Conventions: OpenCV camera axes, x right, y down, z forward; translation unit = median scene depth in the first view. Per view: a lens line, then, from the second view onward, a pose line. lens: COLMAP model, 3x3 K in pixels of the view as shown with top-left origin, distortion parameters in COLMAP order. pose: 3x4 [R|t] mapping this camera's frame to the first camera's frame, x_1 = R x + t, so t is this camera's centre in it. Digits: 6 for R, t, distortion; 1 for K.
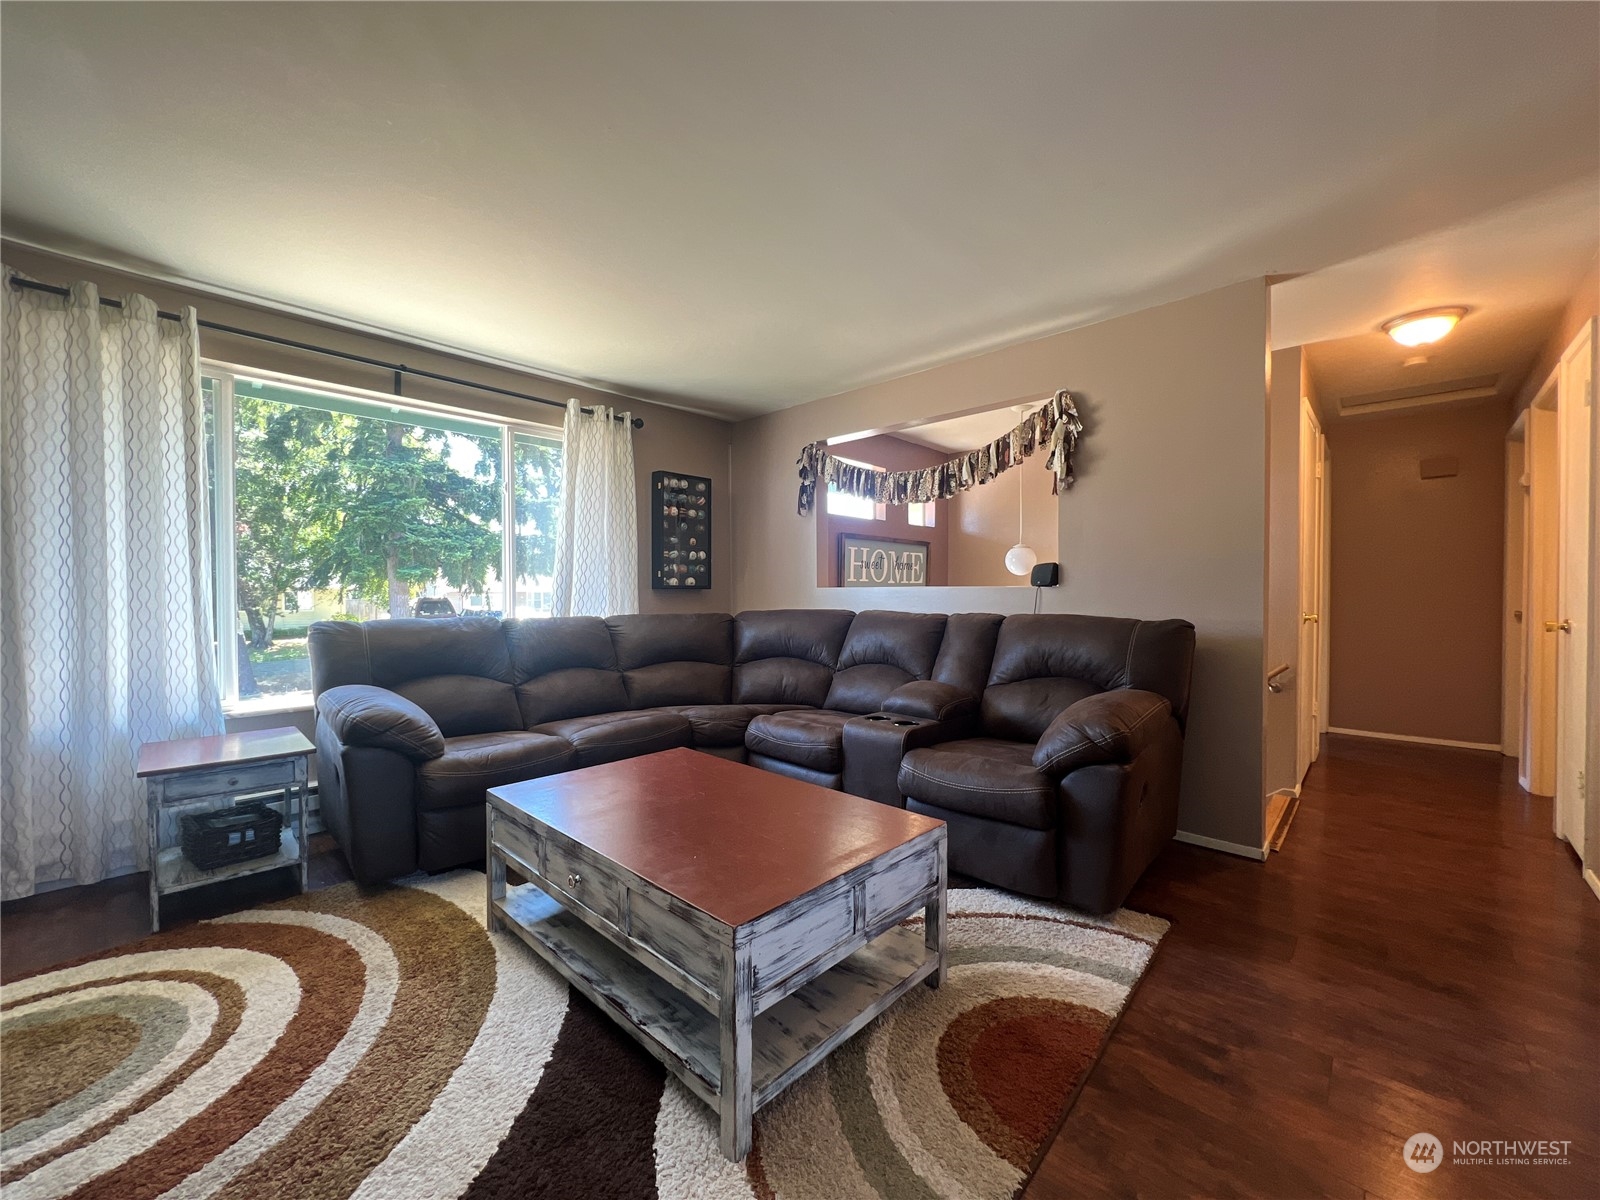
lens RADIAL K [[639.7, 0, 802.4], [0, 639.7, 600.3], [0, 0, 1]] dist [-0.002471, 0.001262]
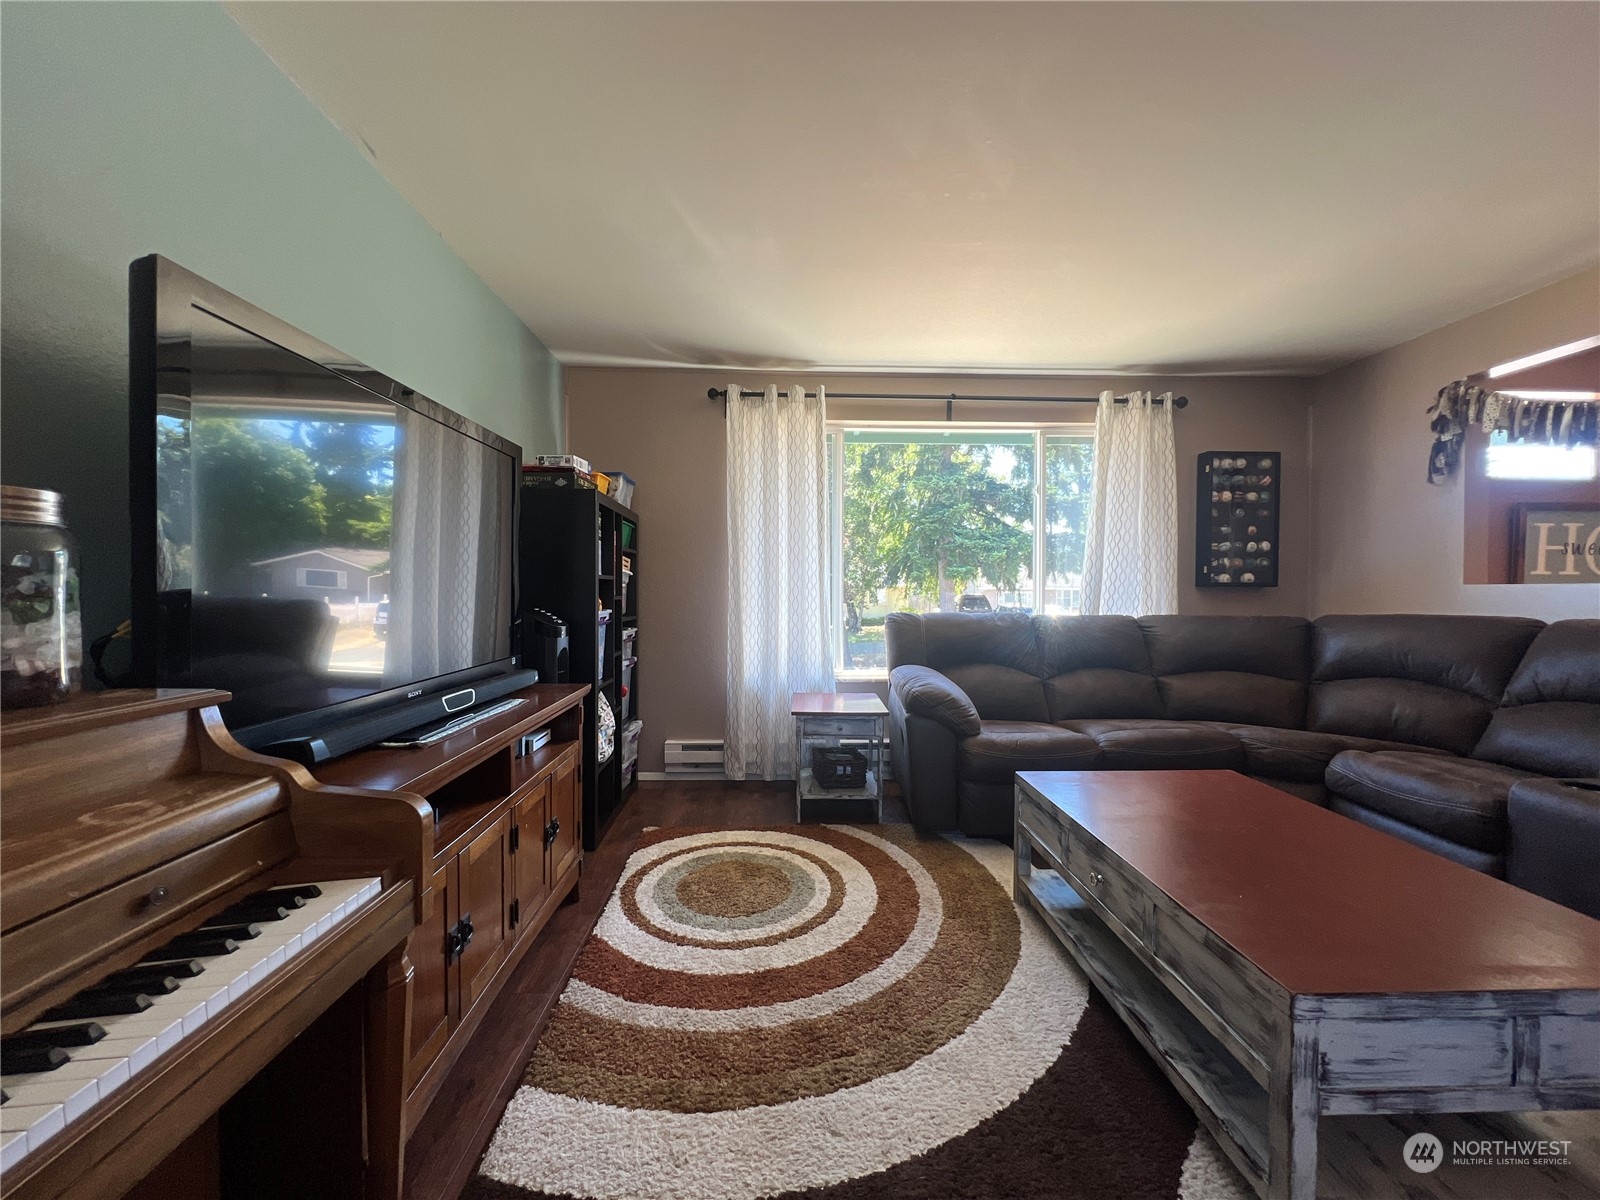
lens RADIAL K [[639.7, 0, 799.9], [0, 639.7, 603.4], [0, 0, 1]] dist [-0.002471, 0.001262]
pose [[0.704441, 0.017718, -0.709542, 0.011754], [-0.011704, 0.999842, 0.013348, 0.000424], [0.709667, -0.001099, 0.704537, -0.020670]]
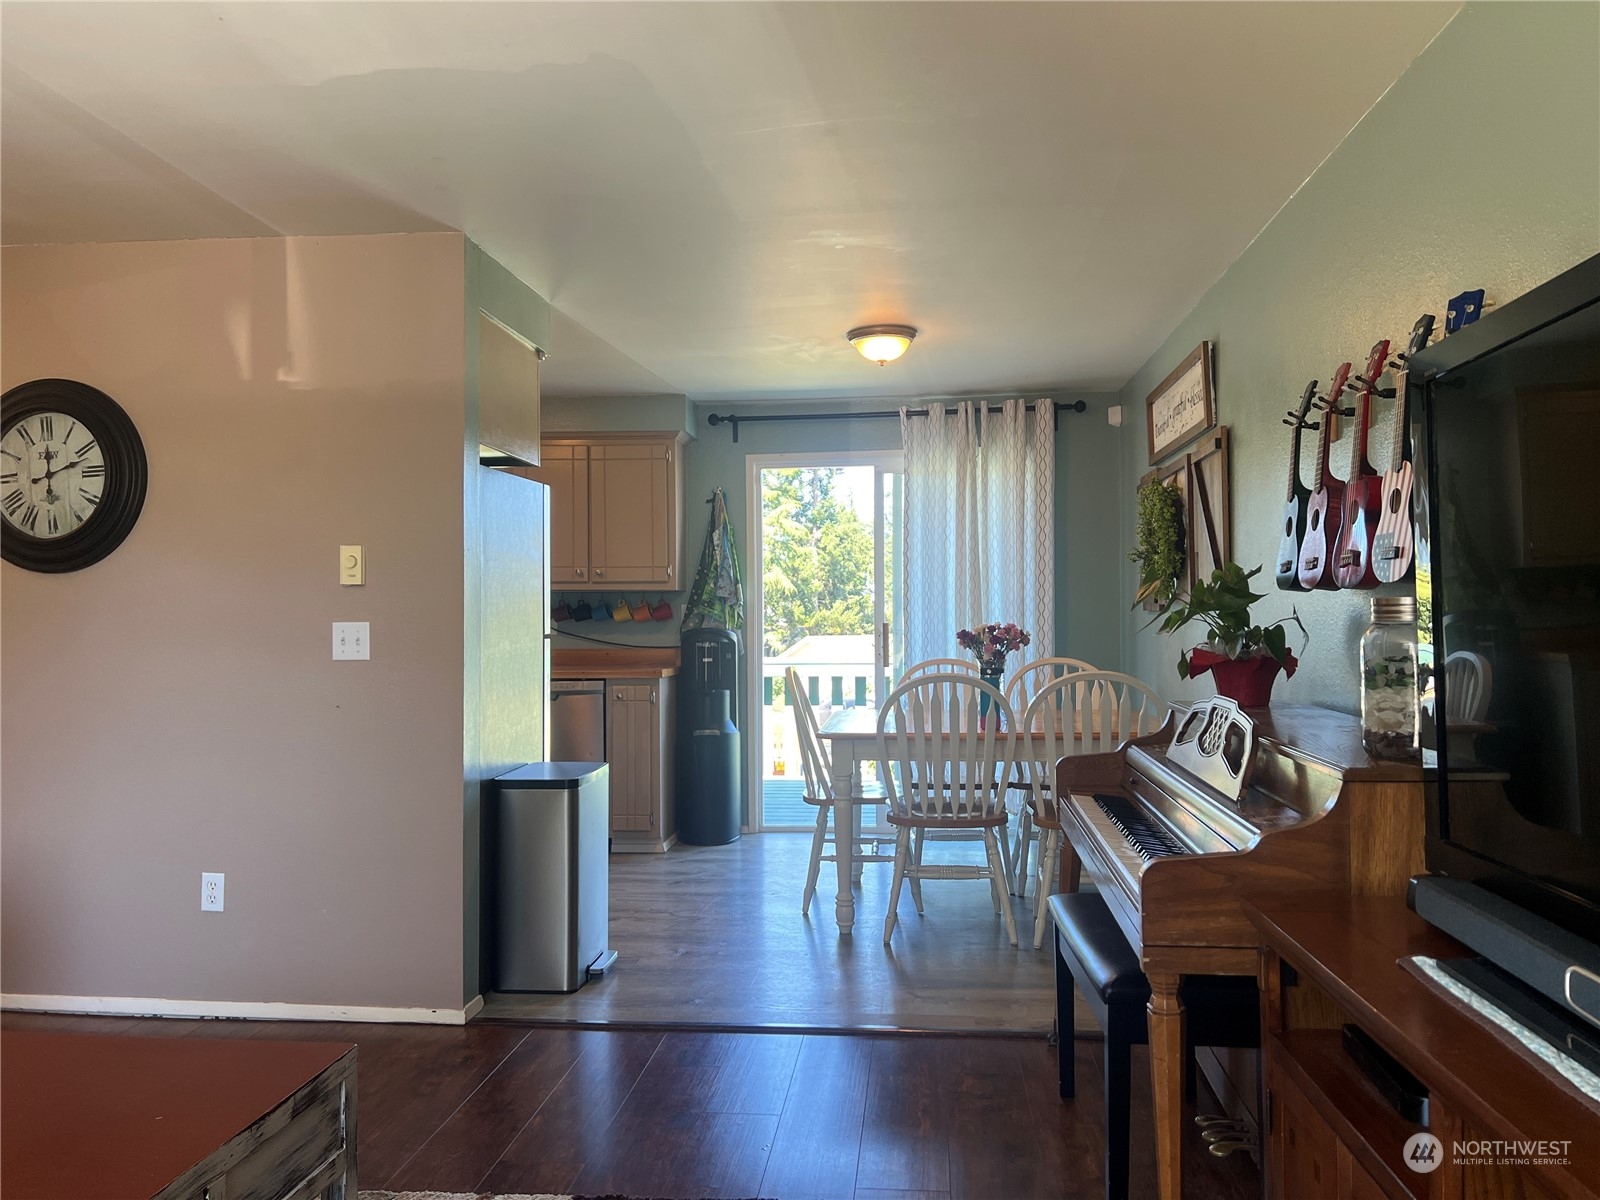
lens RADIAL K [[1210.9, 0, 807.8], [0, 1210.9, 604.1], [0, 0, 1]] dist [0.060312, -0.064722]
pose [[-0.597936, 0.003408, 0.801537, -0.950373], [0.015274, 0.999858, 0.007143, -0.059356], [-0.801398, 0.016514, -0.597903, 0.762725]]
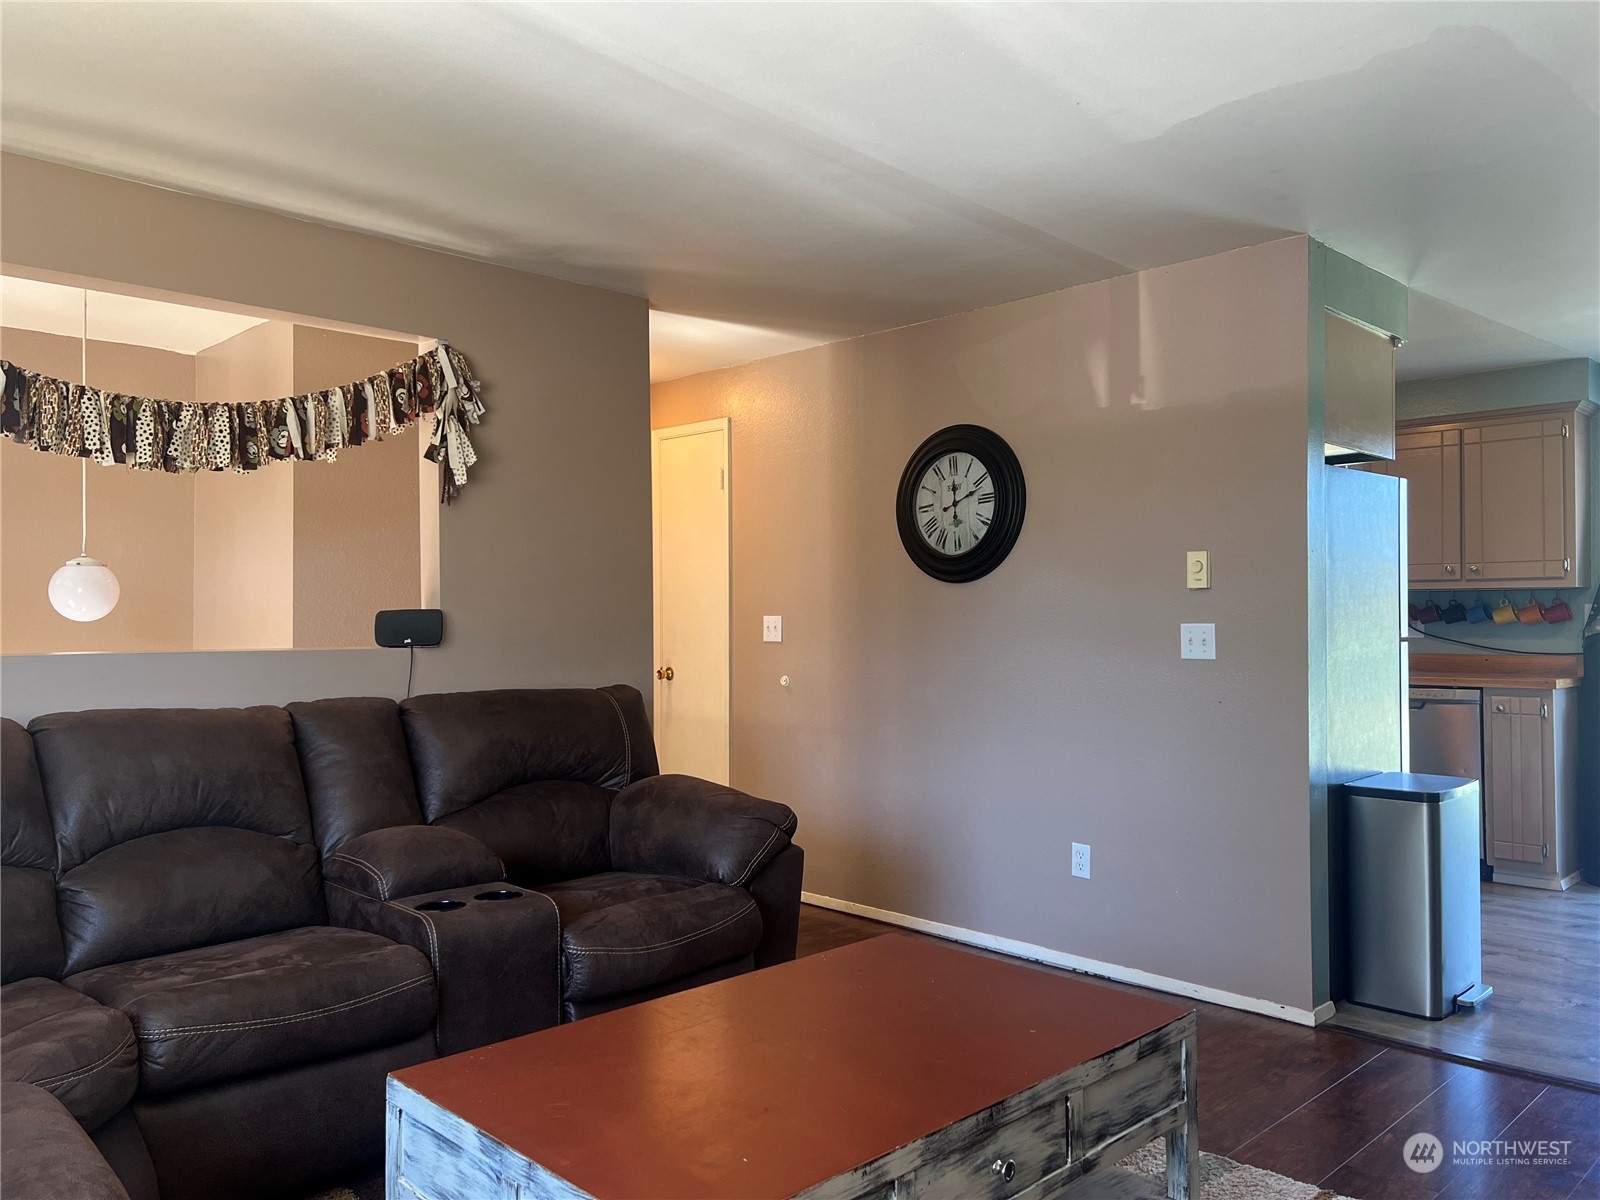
lens RADIAL K [[1210.9, 0, 795.8], [0, 1210.9, 604.8], [0, 0, 1]] dist [0.060312, -0.064722]
pose [[0.048318, 0.005783, 0.998815, -1.028073], [0.023344, 0.999704, -0.006918, -0.060707], [-0.998559, 0.023650, 0.048169, 0.761521]]
